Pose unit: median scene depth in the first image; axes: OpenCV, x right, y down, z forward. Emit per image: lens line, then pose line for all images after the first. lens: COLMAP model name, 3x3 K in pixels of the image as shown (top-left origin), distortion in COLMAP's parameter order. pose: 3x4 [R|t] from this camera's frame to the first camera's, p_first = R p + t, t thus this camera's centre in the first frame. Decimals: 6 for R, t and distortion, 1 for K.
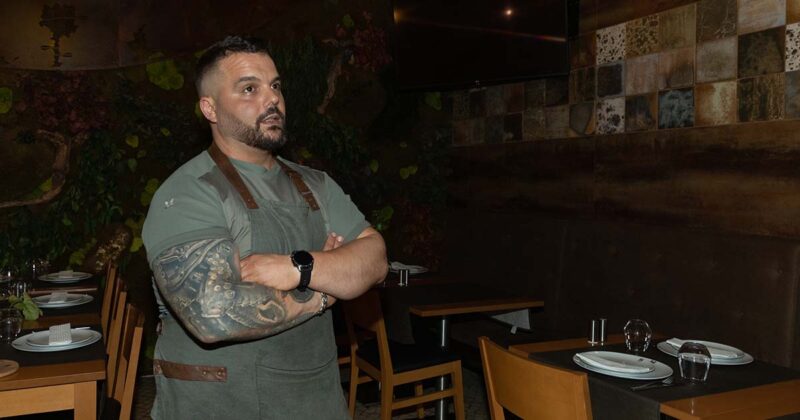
lens RADIAL K [[749.3, 0, 553.9], [0, 749.3, 208.5], [0, 0, 1]] dist [0.003073, 0.004290]
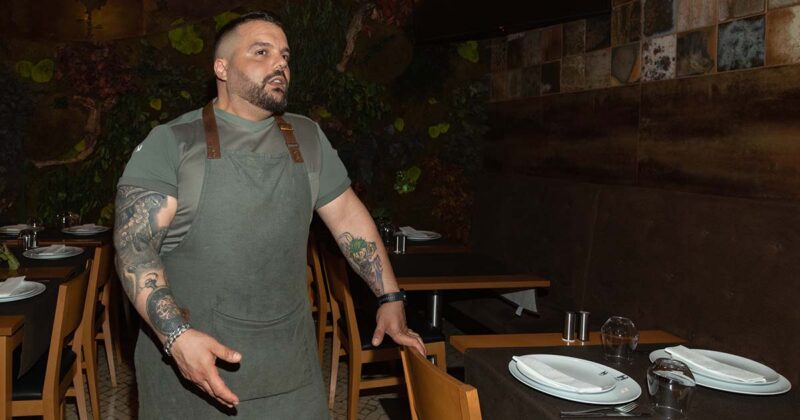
lens RADIAL K [[737.8, 0, 398.6], [0, 737.8, 171.4], [0, 0, 1]] dist [0.007279, 0.000238]
pose [[0.913025, 0.010494, -0.407768, 0.156130], [-0.008299, 0.999940, 0.007152, -0.004006], [0.407818, -0.003146, 0.913058, 0.158418]]
